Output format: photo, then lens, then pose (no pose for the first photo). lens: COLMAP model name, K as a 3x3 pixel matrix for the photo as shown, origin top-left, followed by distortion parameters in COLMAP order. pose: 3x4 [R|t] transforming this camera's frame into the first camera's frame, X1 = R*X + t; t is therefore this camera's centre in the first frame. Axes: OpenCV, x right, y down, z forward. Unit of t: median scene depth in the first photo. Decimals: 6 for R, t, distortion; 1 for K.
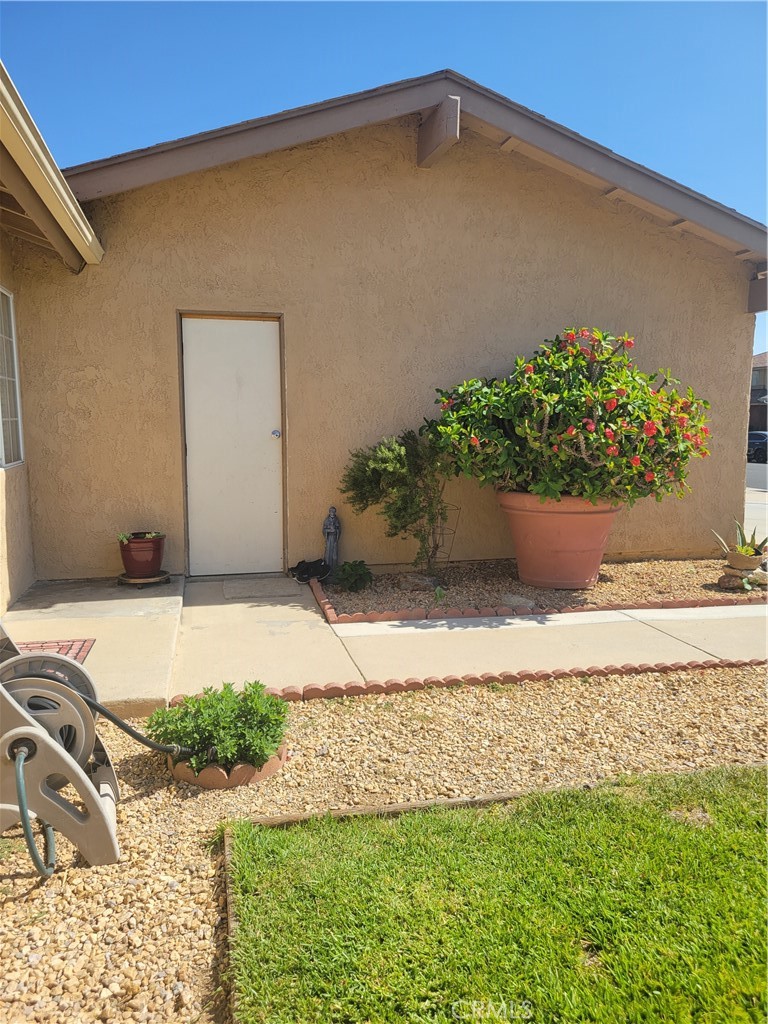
lens RADIAL K [[771.1, 0, 389.6], [0, 771.1, 511.0], [0, 0, 1]] dist [0.053689, -0.031994]
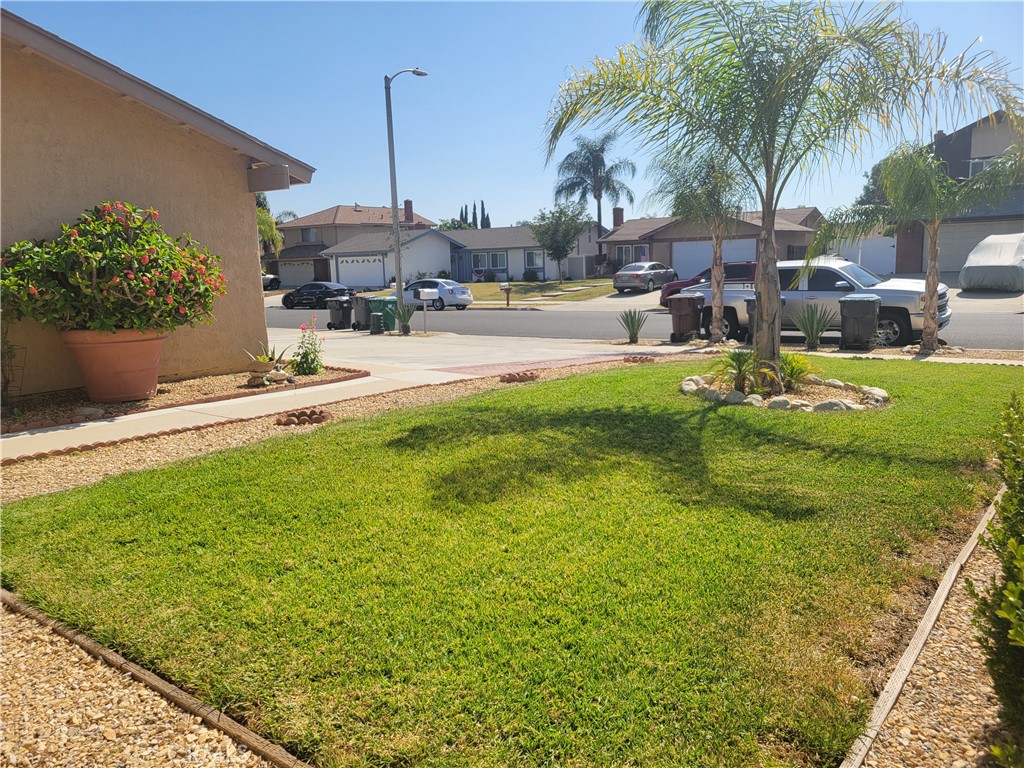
lens RADIAL K [[771.1, 0, 514.3], [0, 771.1, 377.6], [0, 0, 1]] dist [0.053689, -0.031994]
pose [[0.783971, -0.116863, 0.609698, -0.069094], [0.108294, 0.992807, 0.051047, 0.069649], [-0.611279, 0.026007, 0.790988, -0.481668]]
